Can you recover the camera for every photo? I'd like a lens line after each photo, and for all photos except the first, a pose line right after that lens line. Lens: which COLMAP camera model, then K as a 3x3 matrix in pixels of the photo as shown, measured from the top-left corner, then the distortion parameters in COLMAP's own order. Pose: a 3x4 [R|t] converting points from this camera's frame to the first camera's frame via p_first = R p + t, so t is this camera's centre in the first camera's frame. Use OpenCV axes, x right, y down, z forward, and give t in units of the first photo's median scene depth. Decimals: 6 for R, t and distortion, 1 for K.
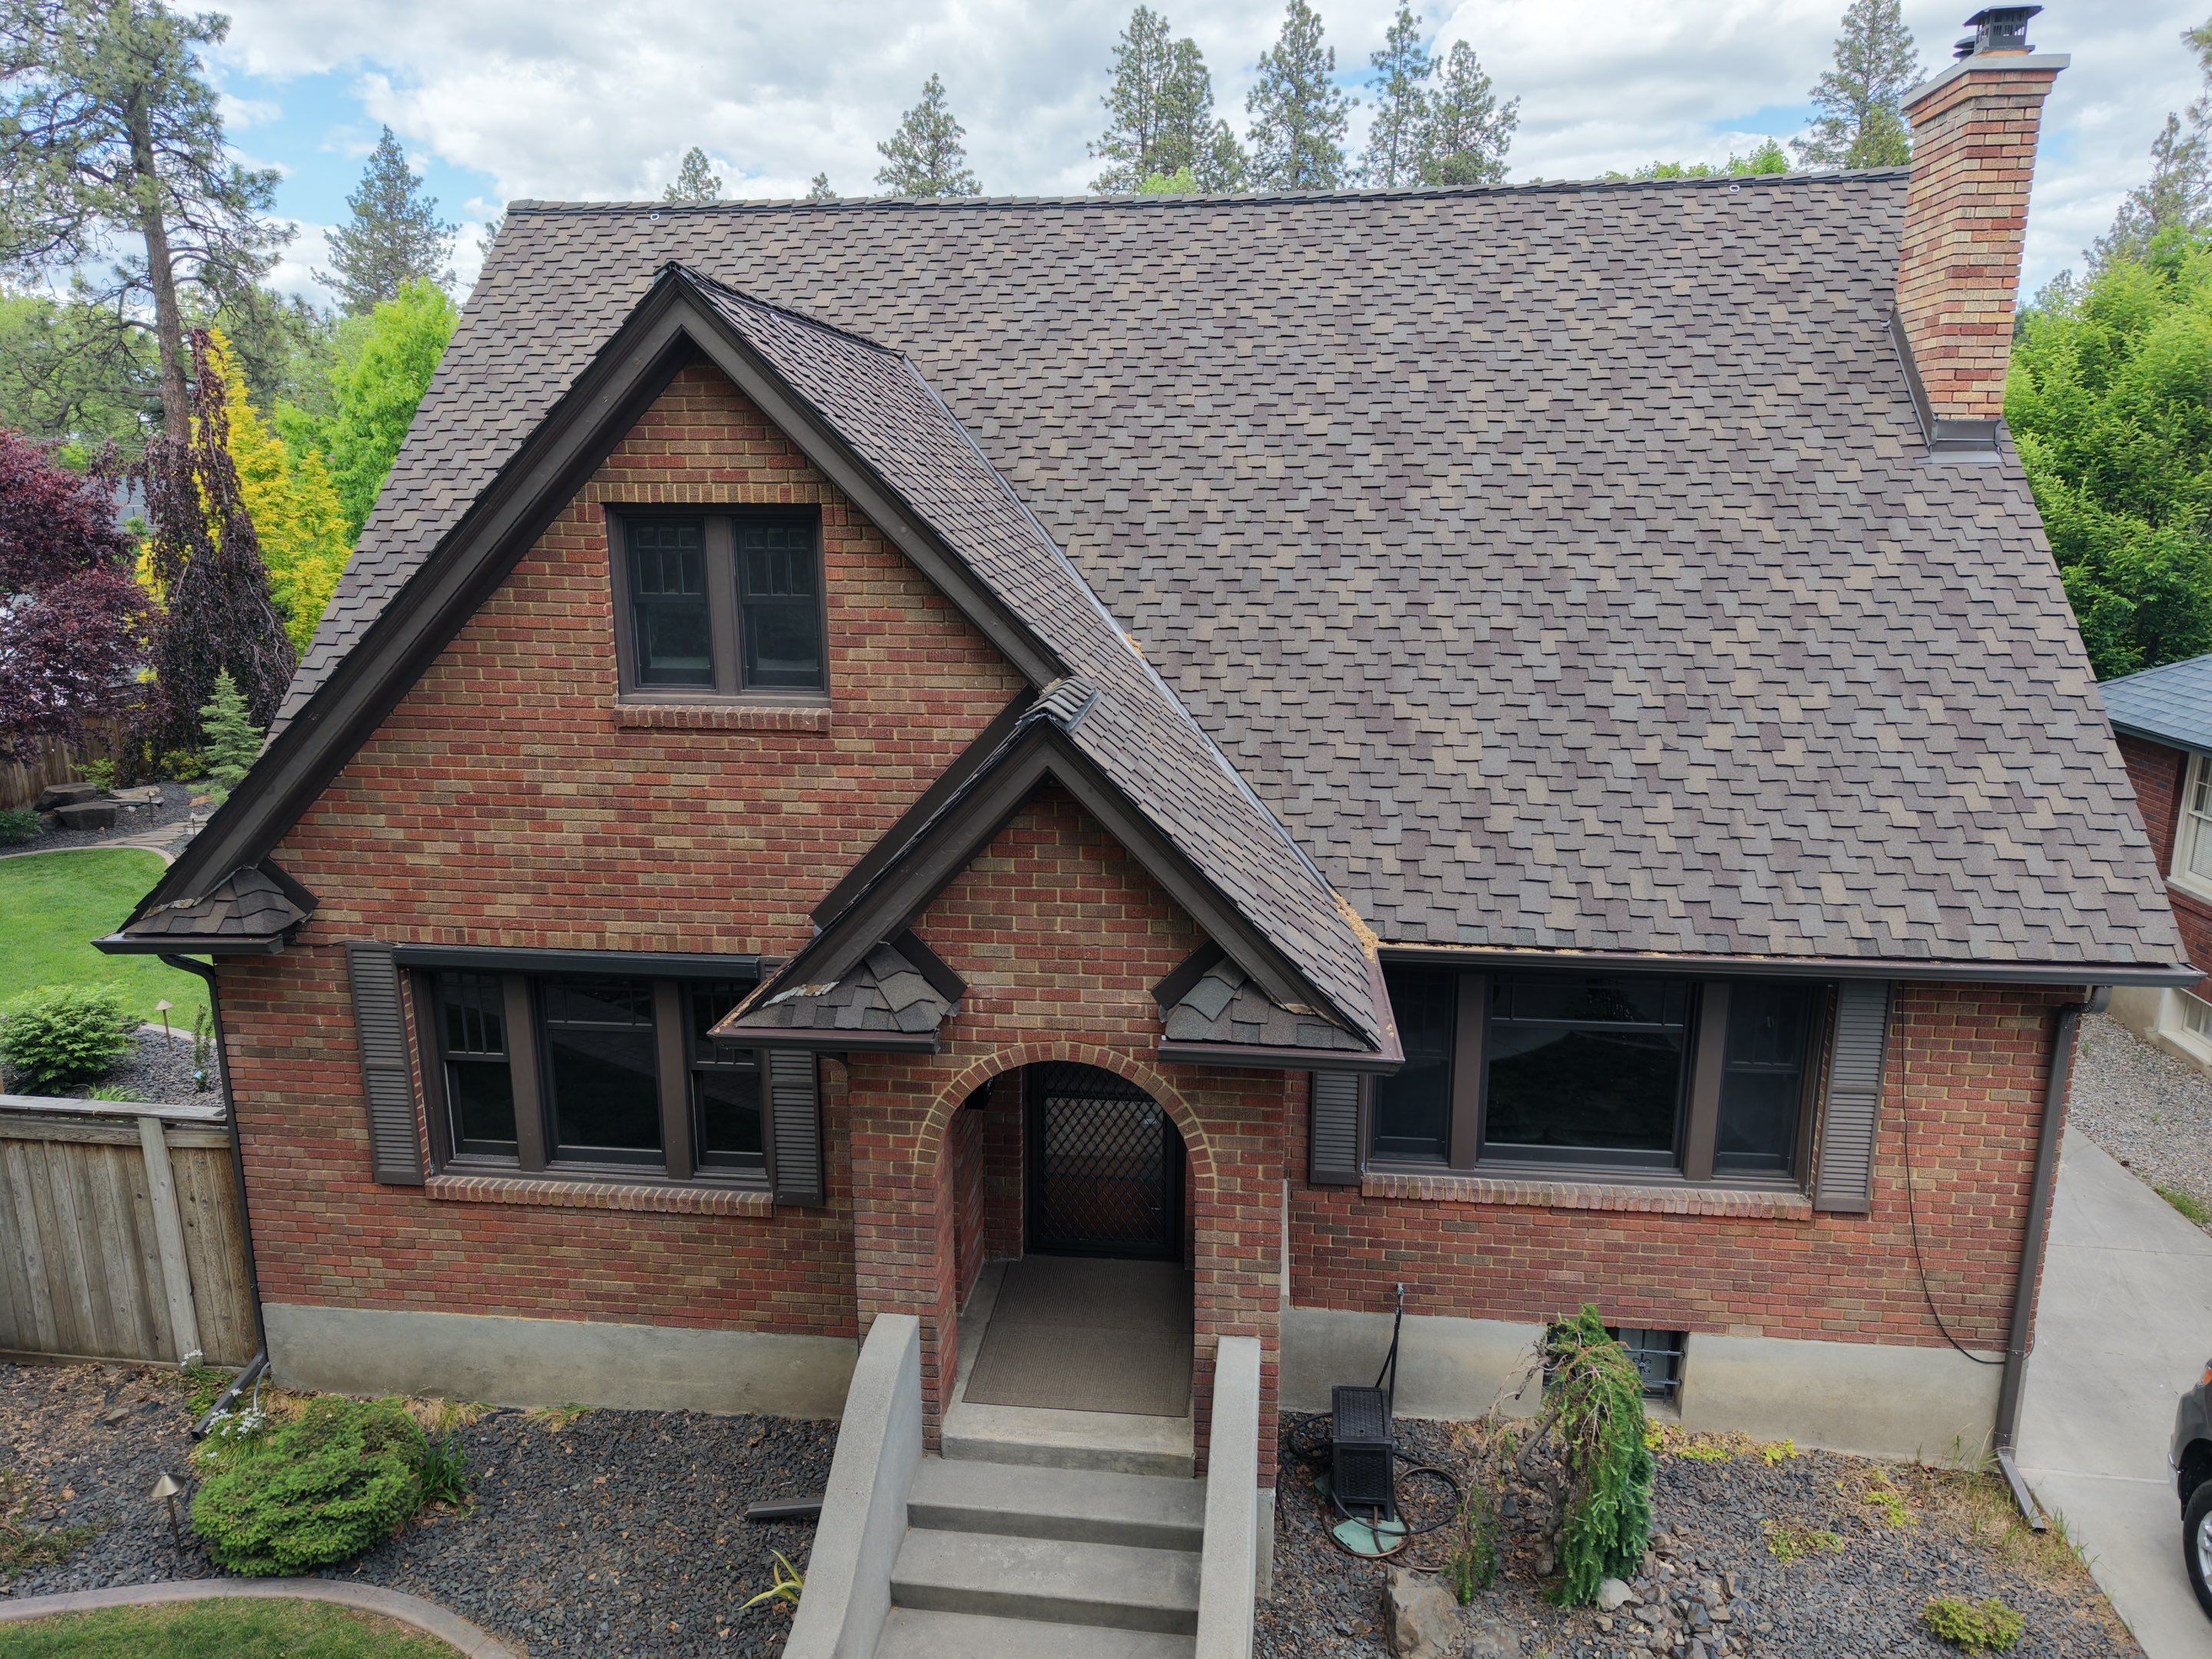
lens RADIAL K [[1481.2, 0, 1103.9], [0, 1481.2, 829.4], [0, 0, 1]] dist [0.031163, -0.031874]
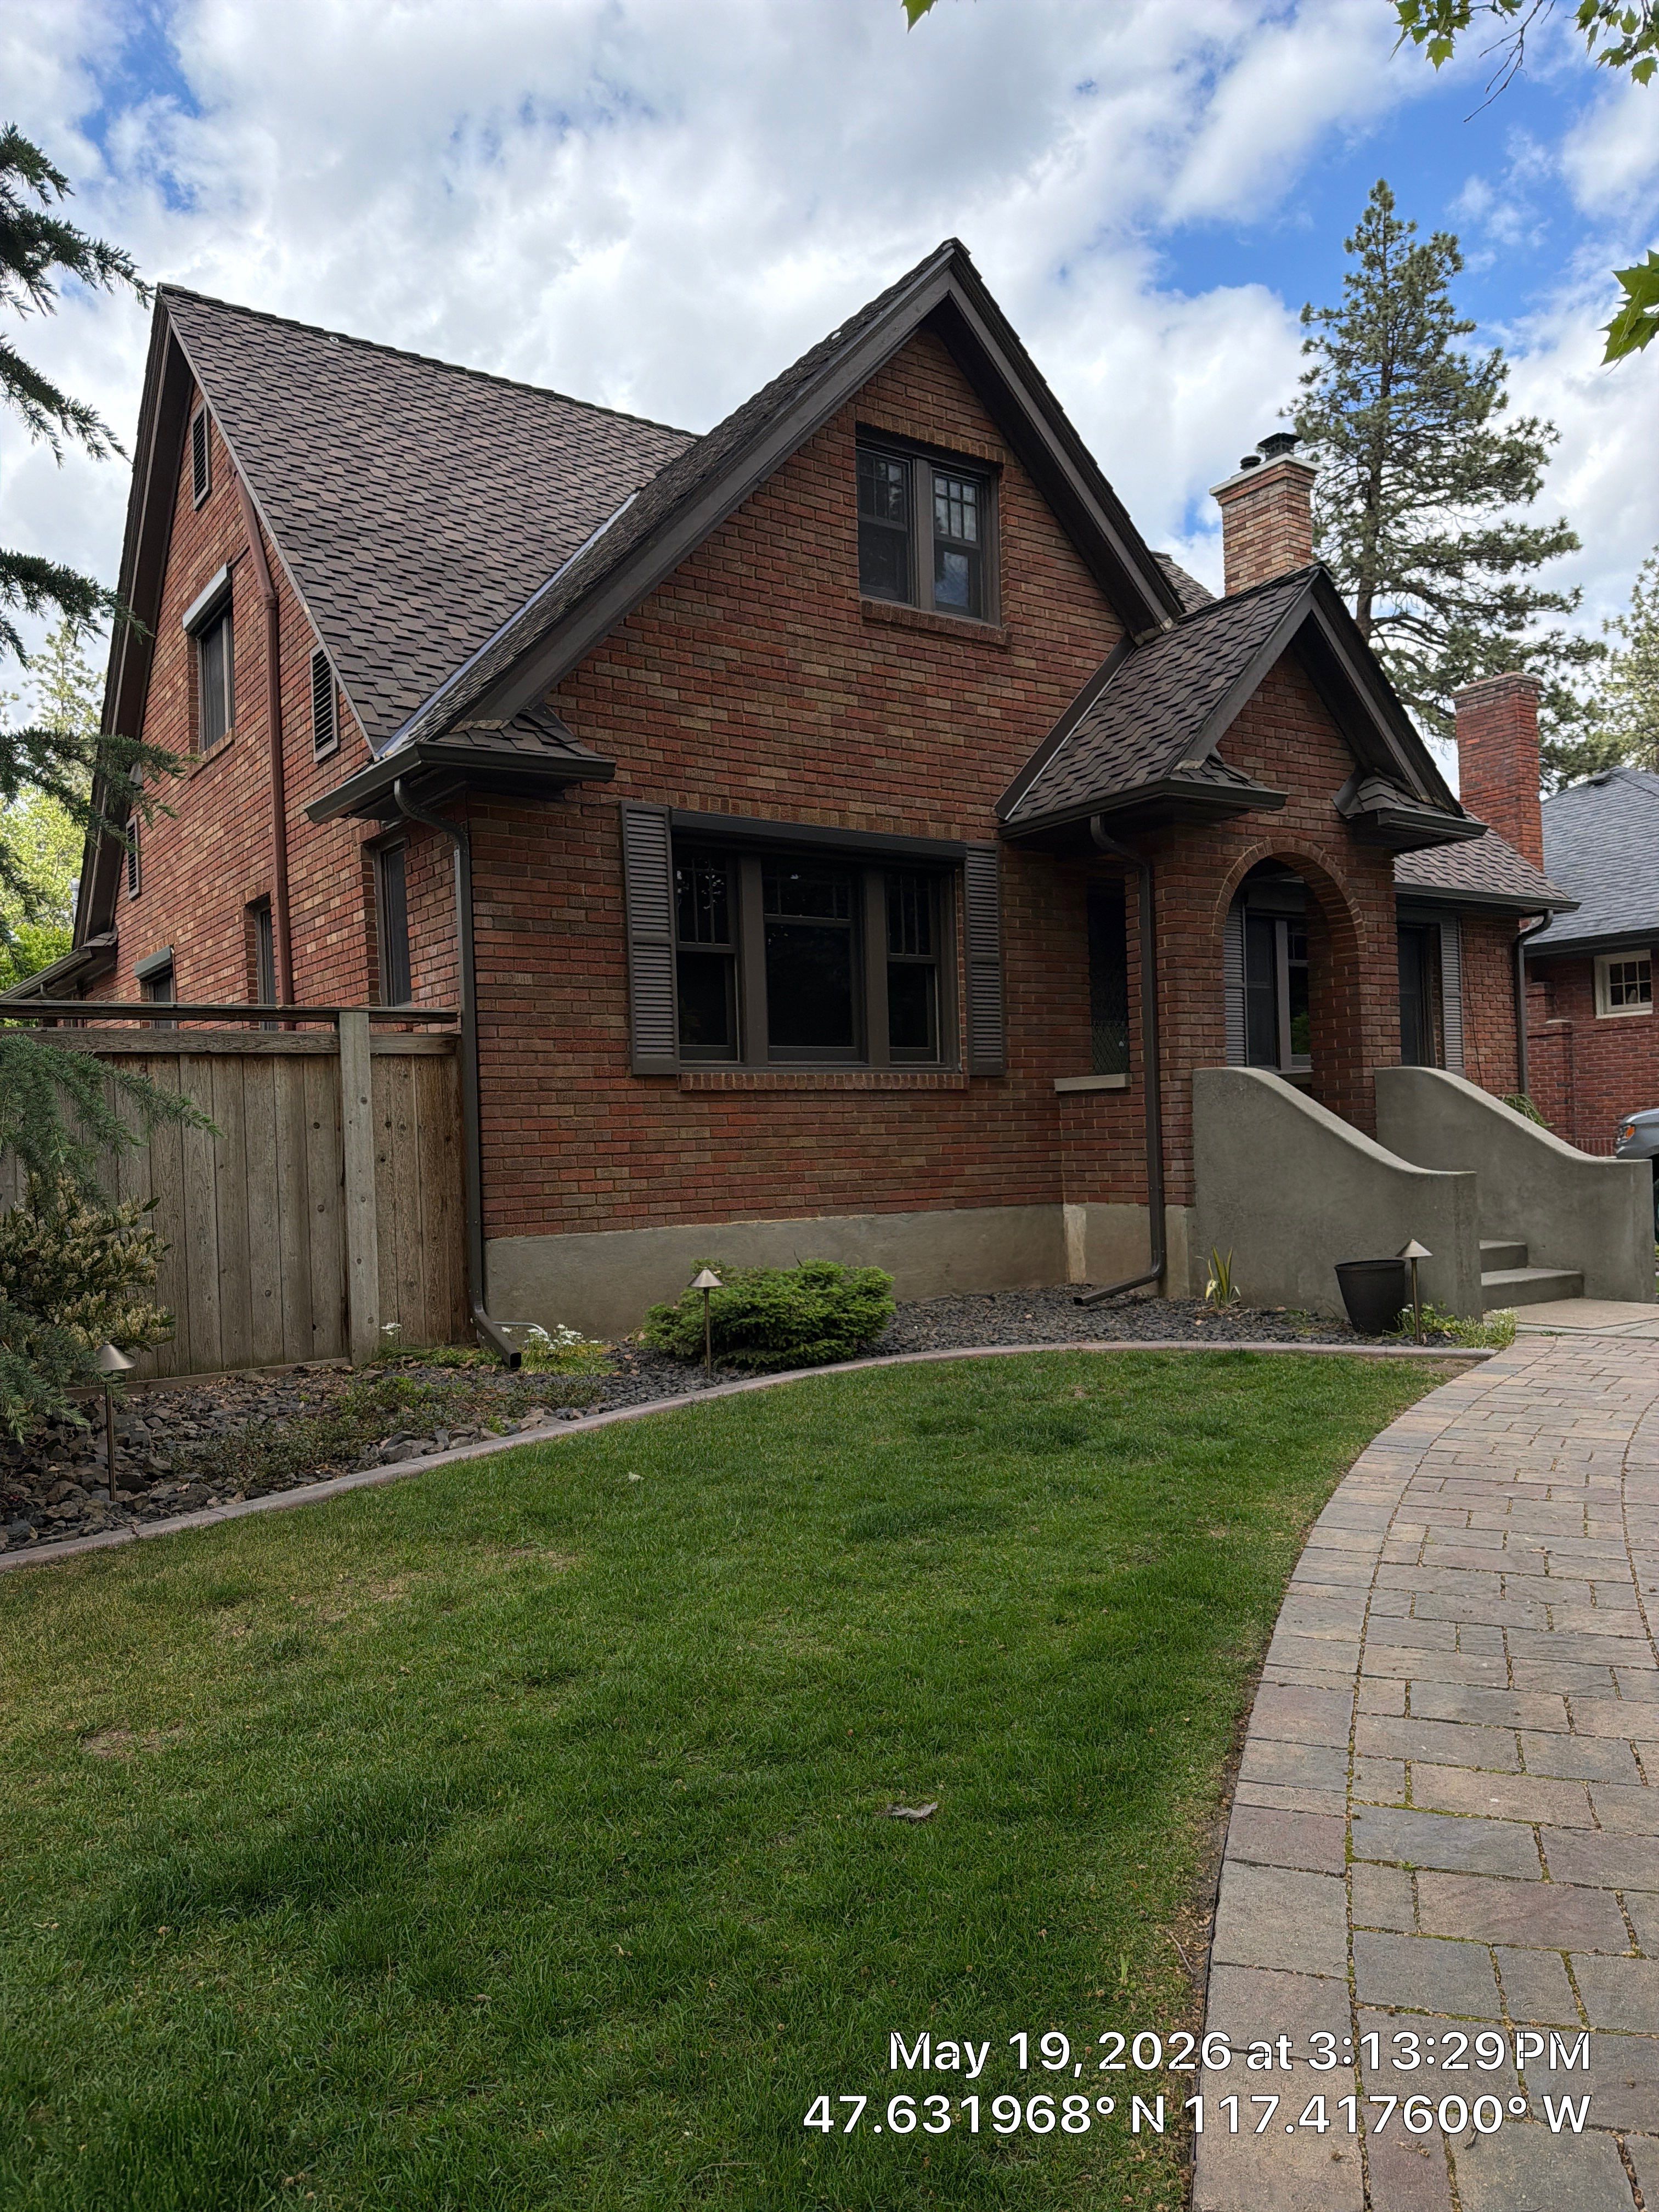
lens RADIAL K [[1525.2, 0, 807.5], [0, 1525.2, 1142.5], [0, 0, 1]] dist [0.197534, -0.391592]
pose [[0.755246, -0.019951, 0.655138, -0.992196], [0.178350, 0.968077, -0.176122, 0.447221], [-0.630710, 0.249859, 0.734694, 0.236343]]
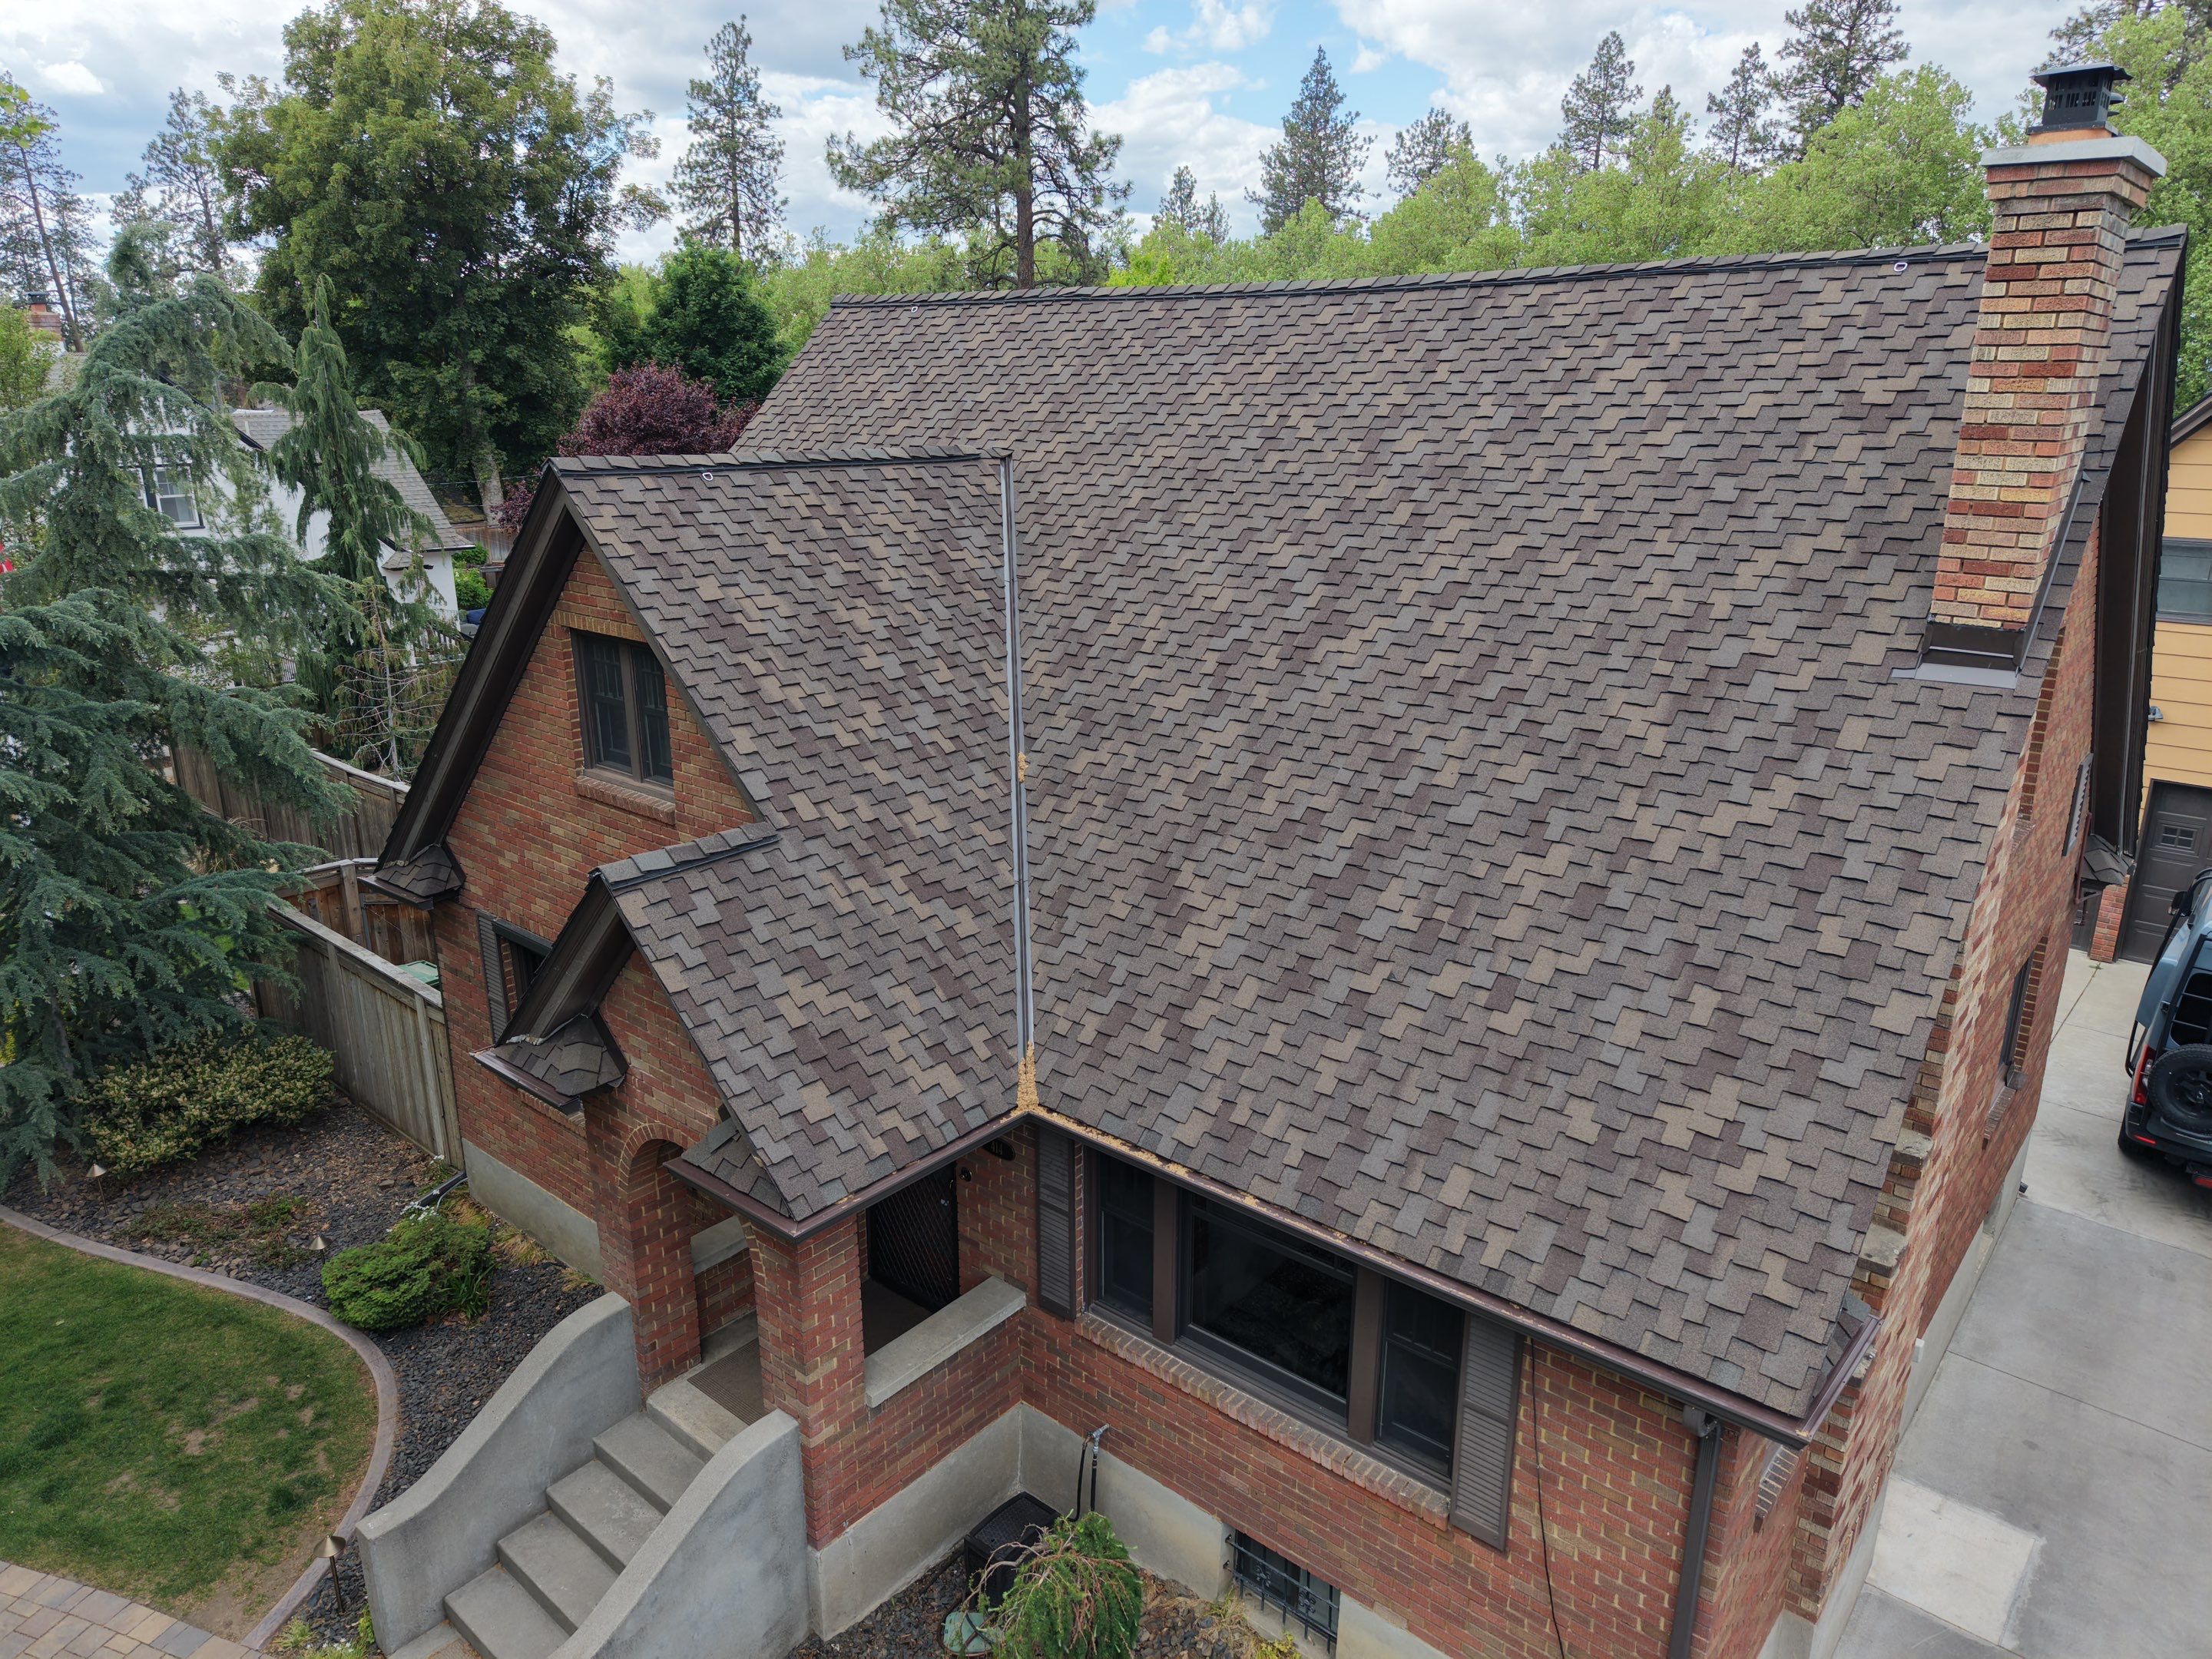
lens RADIAL K [[1481.2, 0, 1103.9], [0, 1481.2, 829.4], [0, 0, 1]] dist [0.031163, -0.031874]
pose [[0.830634, 0.165967, -0.531510, 0.659948], [-0.128010, 0.985897, 0.107800, -0.207921], [0.541905, -0.021503, 0.840164, 0.136687]]
